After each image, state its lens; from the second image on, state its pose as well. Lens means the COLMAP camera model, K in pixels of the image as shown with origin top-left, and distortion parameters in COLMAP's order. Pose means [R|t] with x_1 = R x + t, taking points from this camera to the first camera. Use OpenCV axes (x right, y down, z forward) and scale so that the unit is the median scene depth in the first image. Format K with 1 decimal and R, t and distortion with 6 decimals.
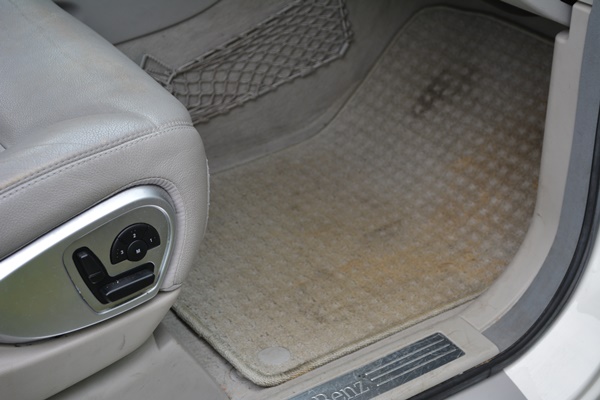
lens RADIAL K [[1120.6, 0, 300.0], [0, 1120.6, 200.0], [0, 0, 1]] dist [0.008048, 0.026660]
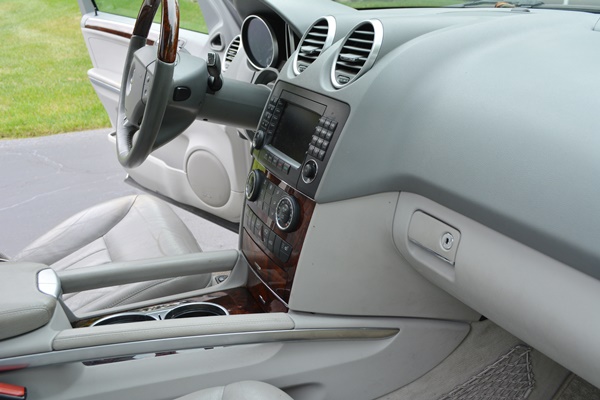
lens RADIAL K [[574.9, 0, 300.0], [0, 574.9, 200.0], [0, 0, 1]] dist [-0.060578, -0.006709]
pose [[0.982230, 0.005837, -0.187593, -0.101858], [-0.039824, 0.983239, -0.177920, -0.248663], [0.183410, 0.182229, 0.965999, 0.343692]]
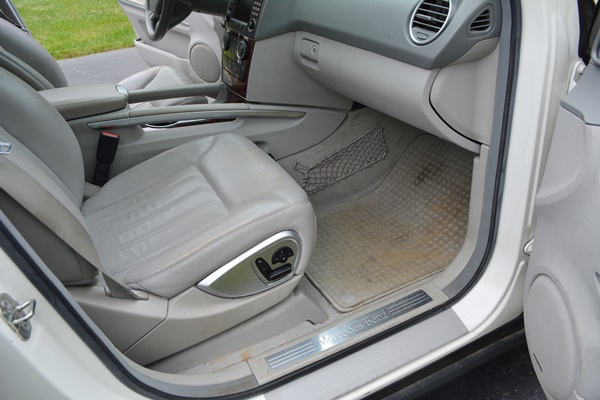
lens RADIAL K [[474.0, 0, 300.0], [0, 474.0, 200.0], [0, 0, 1]] dist [-0.084133, 0.008280]
pose [[0.985483, -0.004798, -0.169704, 0.037158], [0.005542, 0.999977, 0.003911, -0.053939], [0.169682, -0.004795, 0.985487, 0.030878]]
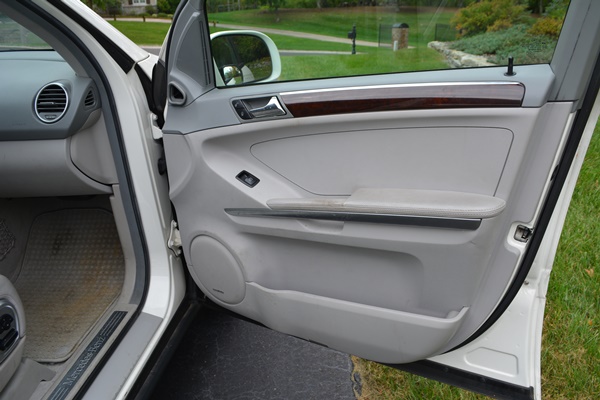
lens RADIAL K [[474.0, 0, 300.0], [0, 474.0, 200.0], [0, 0, 1]] dist [-0.084133, 0.008280]
pose [[0.660213, -0.341589, 0.668907, -0.205929], [0.445432, 0.895145, 0.017479, 0.047113], [-0.604739, 0.286413, 0.743141, -0.168882]]
